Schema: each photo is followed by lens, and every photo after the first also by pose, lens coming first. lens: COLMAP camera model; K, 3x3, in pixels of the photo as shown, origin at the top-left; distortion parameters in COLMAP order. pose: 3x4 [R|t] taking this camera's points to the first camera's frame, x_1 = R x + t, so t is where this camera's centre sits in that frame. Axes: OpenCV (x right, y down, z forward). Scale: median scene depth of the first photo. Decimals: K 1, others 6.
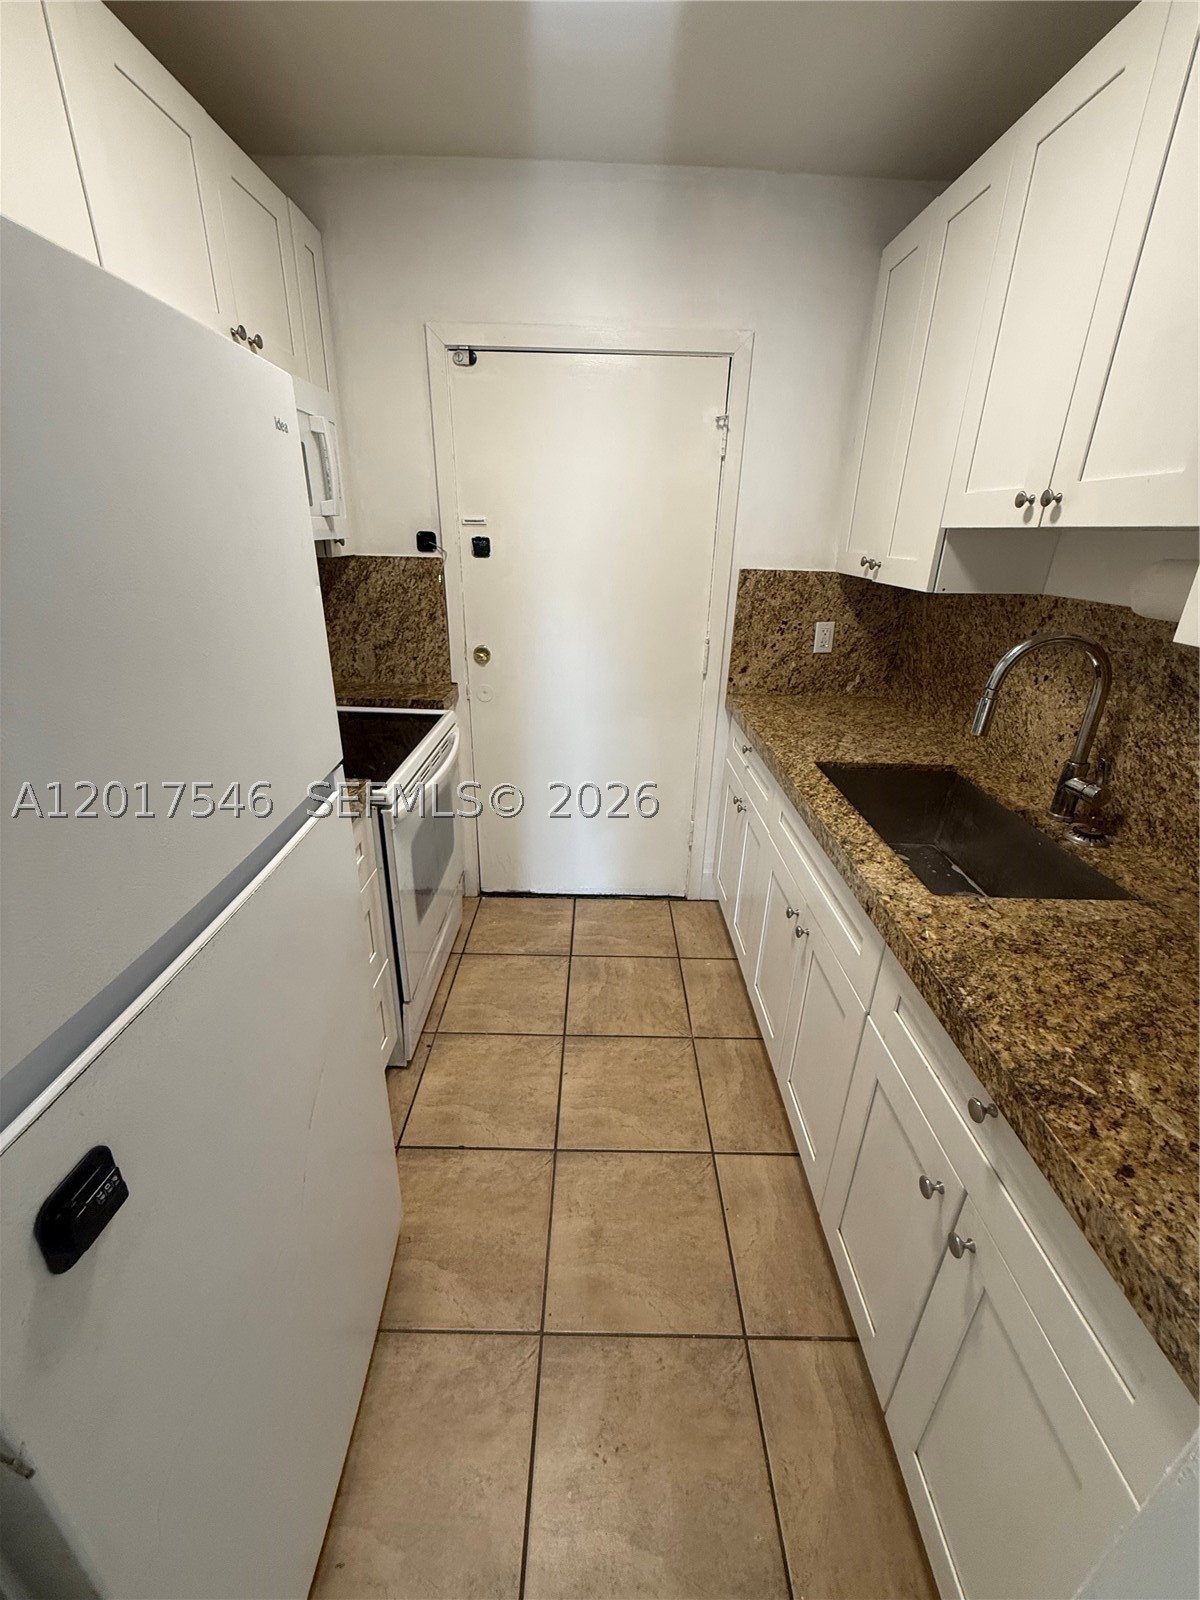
lens RADIAL K [[644.2, 0, 600.0], [0, 644.2, 800.0], [0, 0, 1]] dist [-0.008261, -0.000164]
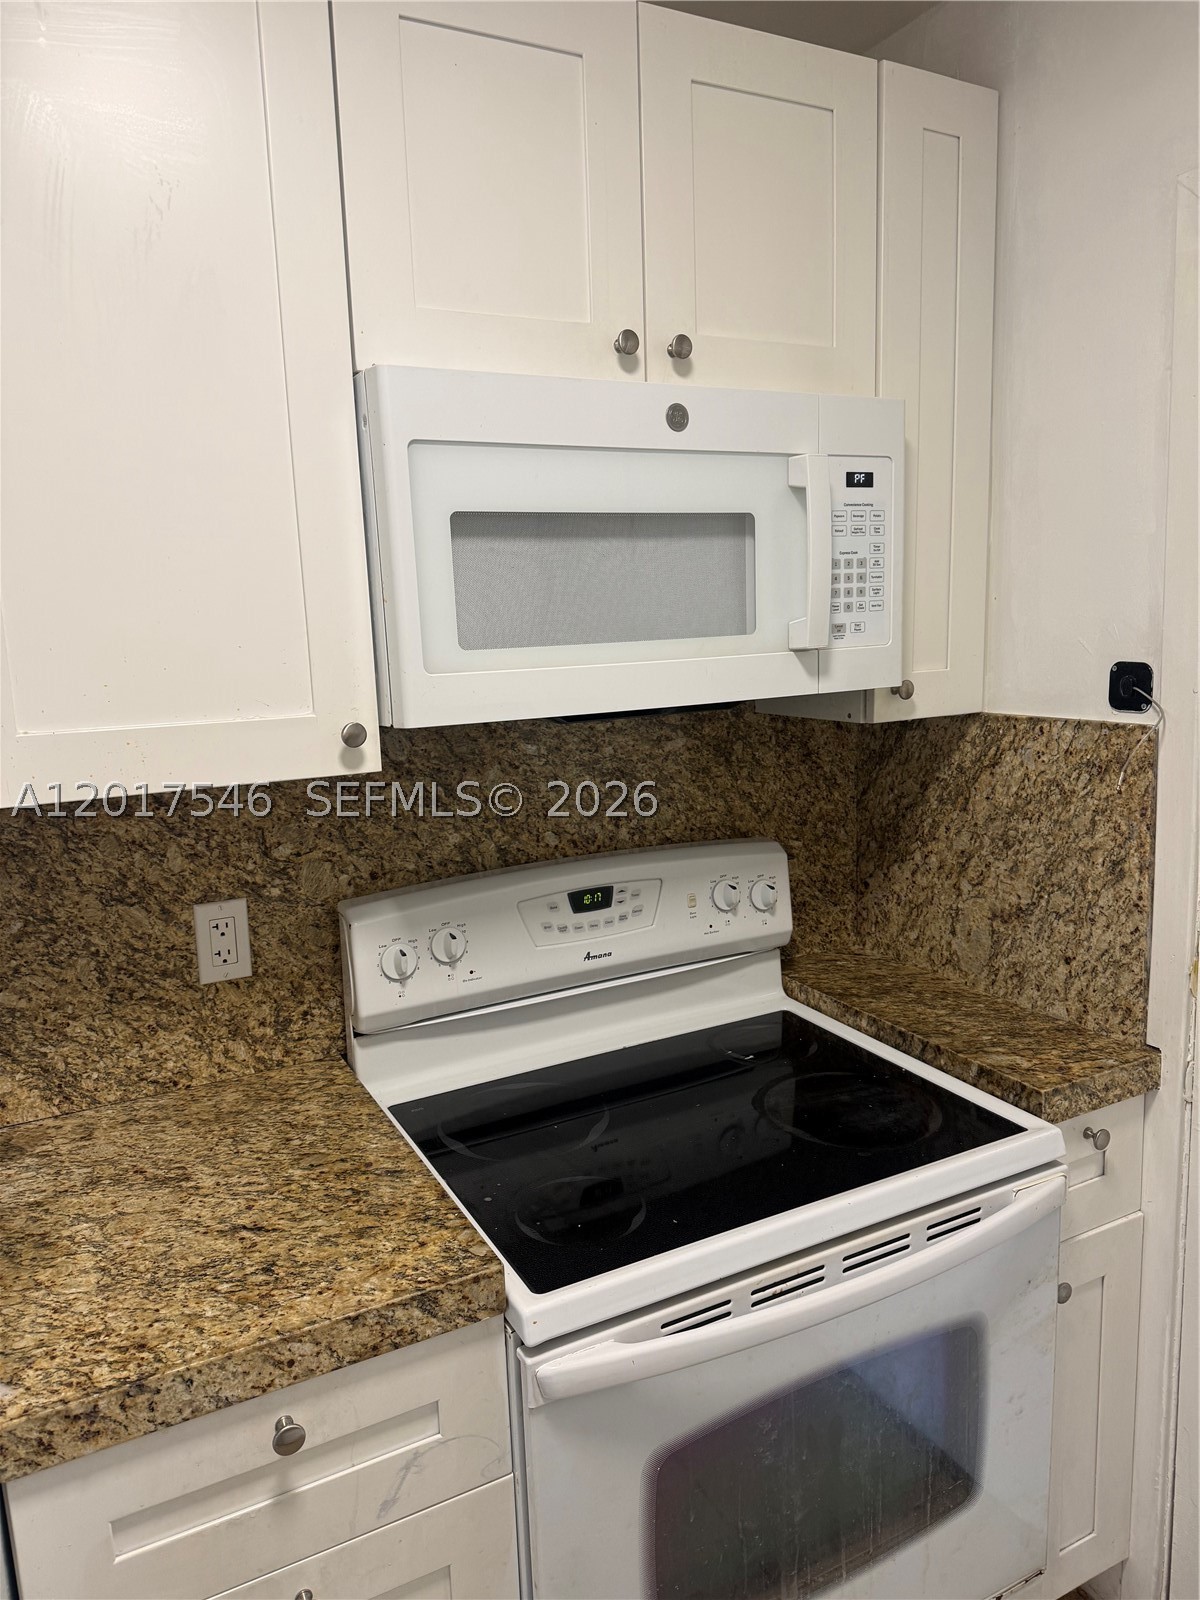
lens RADIAL K [[1125.2, 0, 600.0], [0, 1125.2, 800.0], [0, 0, 1]] dist [0.157383, -0.323519]
pose [[0.463115, 0.100917, -0.880534, 0.187411], [-0.297329, 0.953613, -0.047087, -0.190984], [0.834937, 0.283615, 0.471638, 0.388293]]
